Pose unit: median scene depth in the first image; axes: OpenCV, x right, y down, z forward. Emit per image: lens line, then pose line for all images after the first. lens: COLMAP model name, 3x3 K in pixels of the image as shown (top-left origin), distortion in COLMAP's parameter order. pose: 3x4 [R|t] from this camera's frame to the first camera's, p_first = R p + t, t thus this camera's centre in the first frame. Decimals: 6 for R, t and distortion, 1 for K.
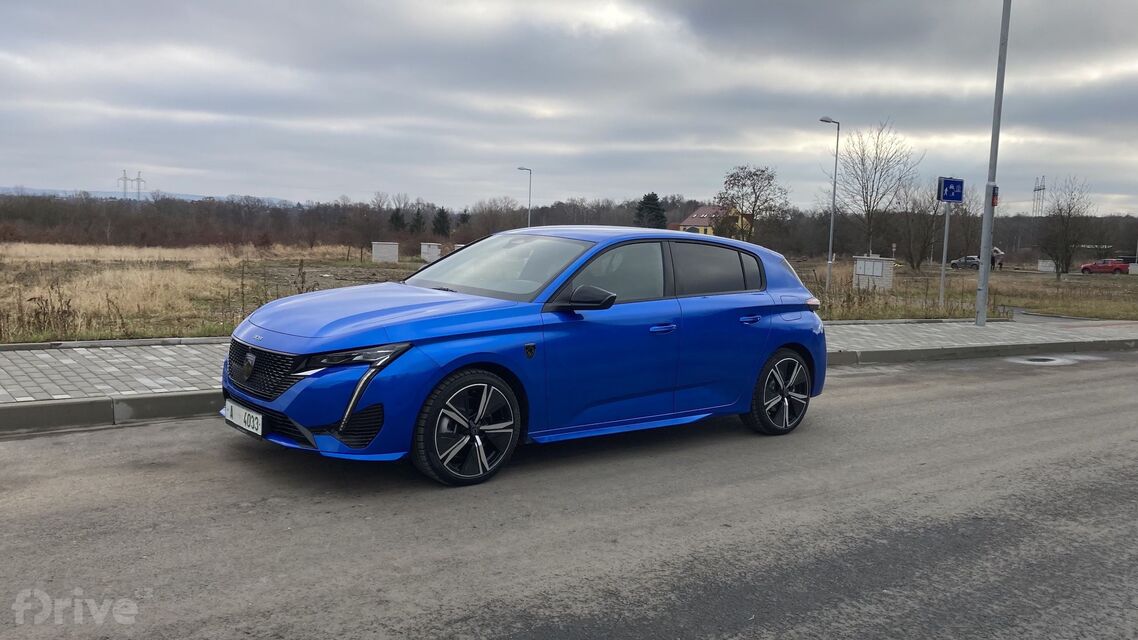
lens RADIAL K [[929.9, 0, 568.5], [0, 929.9, 319.5], [0, 0, 1]] dist [0.012258, 0.006756]
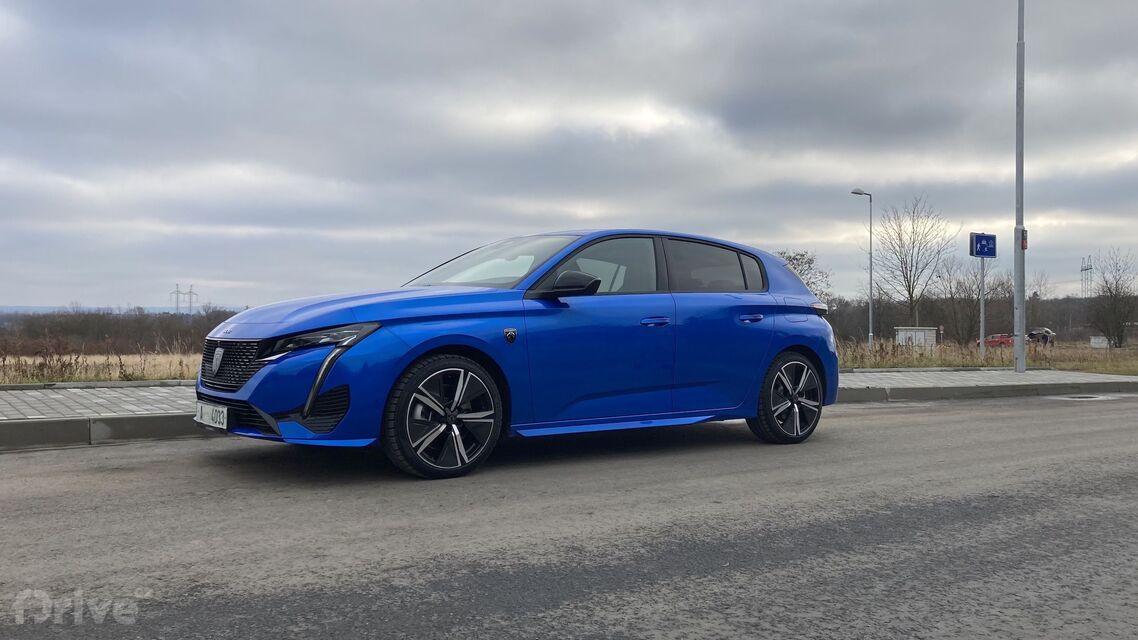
lens RADIAL K [[934.4, 0, 592.6], [0, 934.4, 319.5], [0, 0, 1]] dist [0.011449, 0.003576]
pose [[0.999165, -0.033832, -0.022895, 0.064271], [0.031229, 0.993894, -0.105827, 0.117215], [0.026335, 0.105023, 0.994121, 0.045169]]
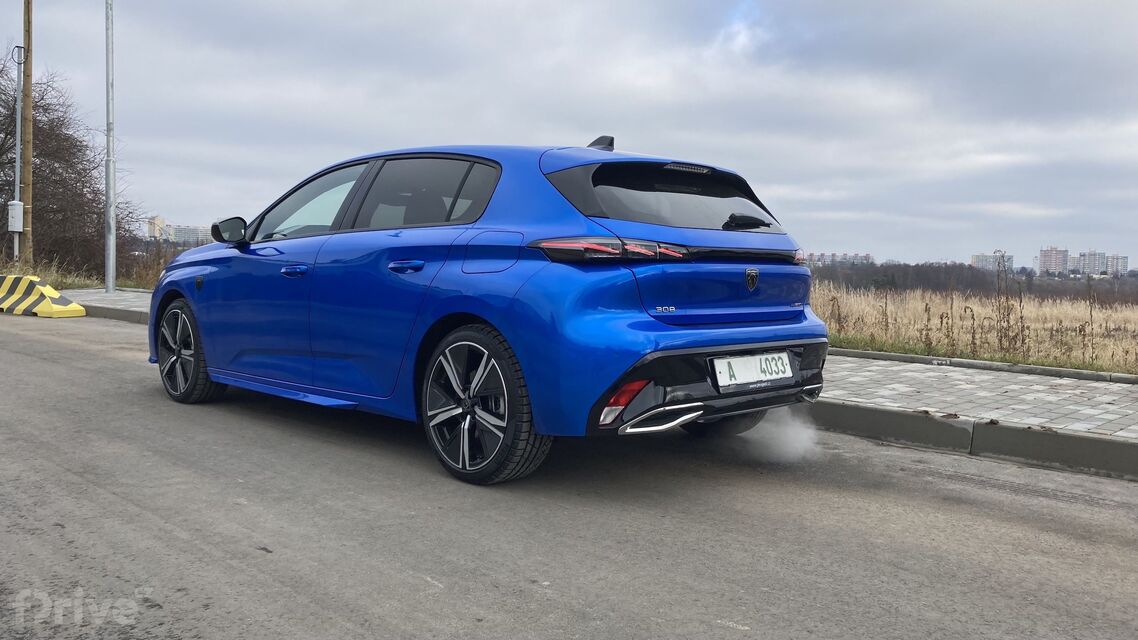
lens RADIAL K [[929.9, 0, 568.5], [0, 929.9, 319.5], [0, 0, 1]] dist [0.012258, 0.006756]
pose [[0.127951, 0.011762, -0.991711, 0.989056], [-0.116106, 0.993232, -0.003201, 0.029034], [0.984961, 0.115553, 0.128450, 1.235320]]
